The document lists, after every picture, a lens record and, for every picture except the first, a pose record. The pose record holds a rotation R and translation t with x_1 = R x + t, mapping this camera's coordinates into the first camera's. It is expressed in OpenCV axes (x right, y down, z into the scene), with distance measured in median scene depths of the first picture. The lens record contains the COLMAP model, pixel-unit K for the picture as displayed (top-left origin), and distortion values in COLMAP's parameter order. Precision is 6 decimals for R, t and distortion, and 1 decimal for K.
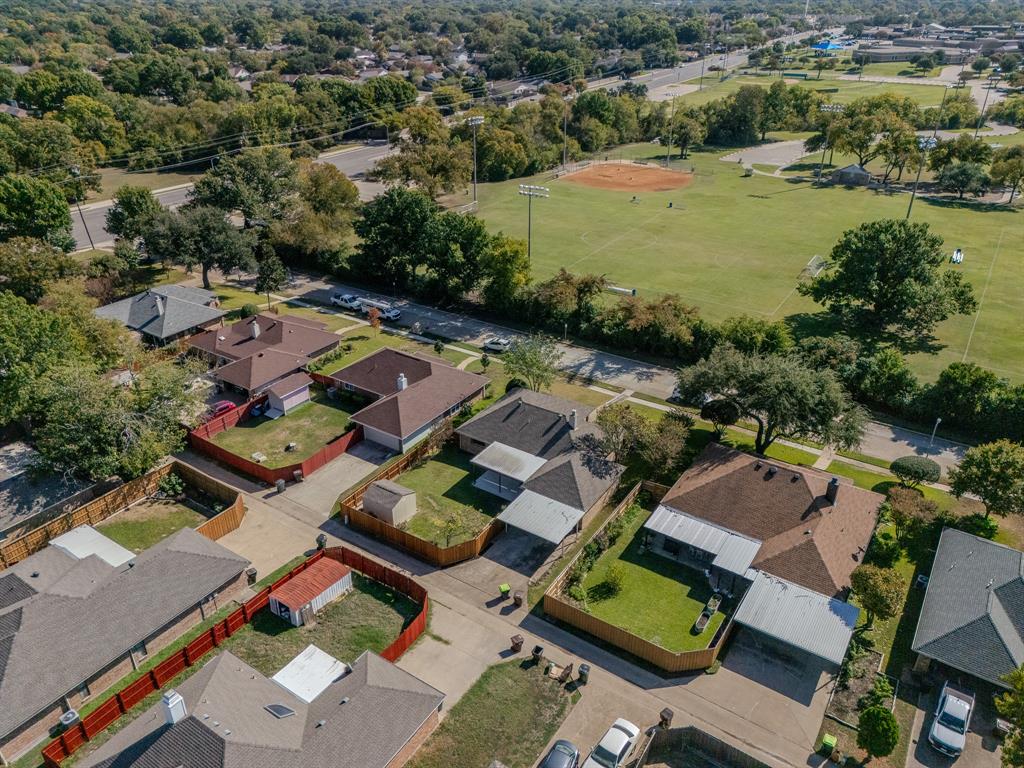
lens RADIAL K [[748.8, 0, 513.9], [0, 748.8, 385.5], [0, 0, 1]] dist [0.077100, -0.075018]
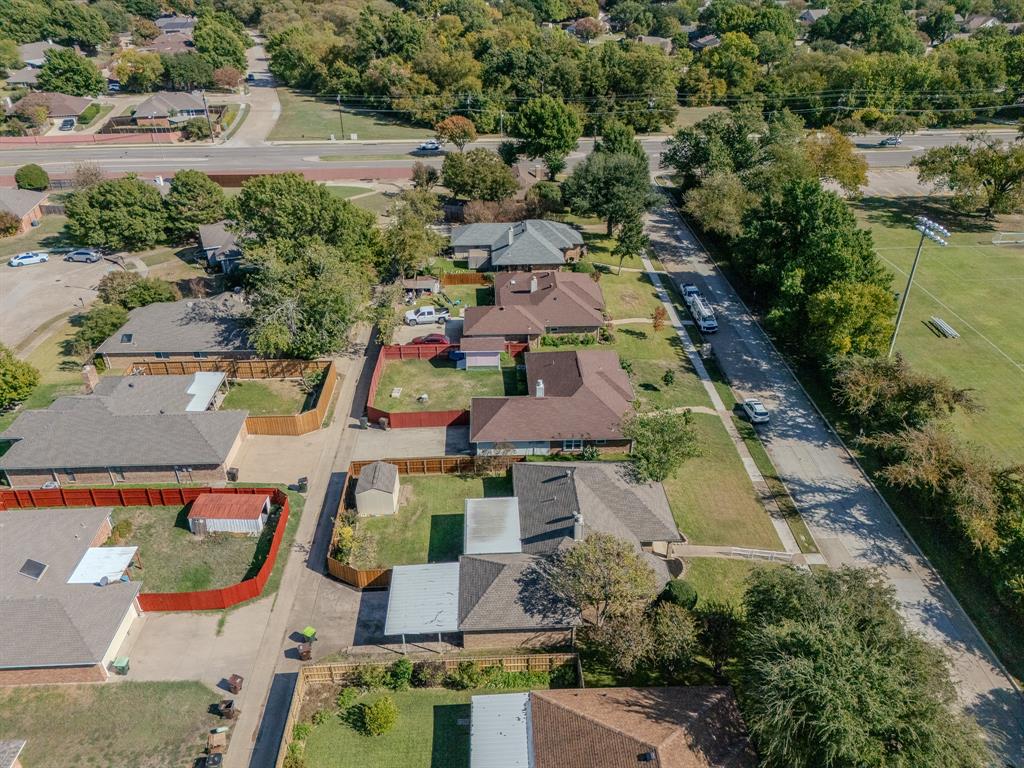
lens RADIAL K [[747.8, 0, 509.0], [0, 747.8, 385.7], [0, 0, 1]] dist [0.064099, -0.055251]
pose [[0.578216, 0.424270, -0.696895, 0.427084], [-0.377191, 0.896405, 0.232776, -0.194053], [0.723460, 0.128268, 0.678346, 0.377588]]
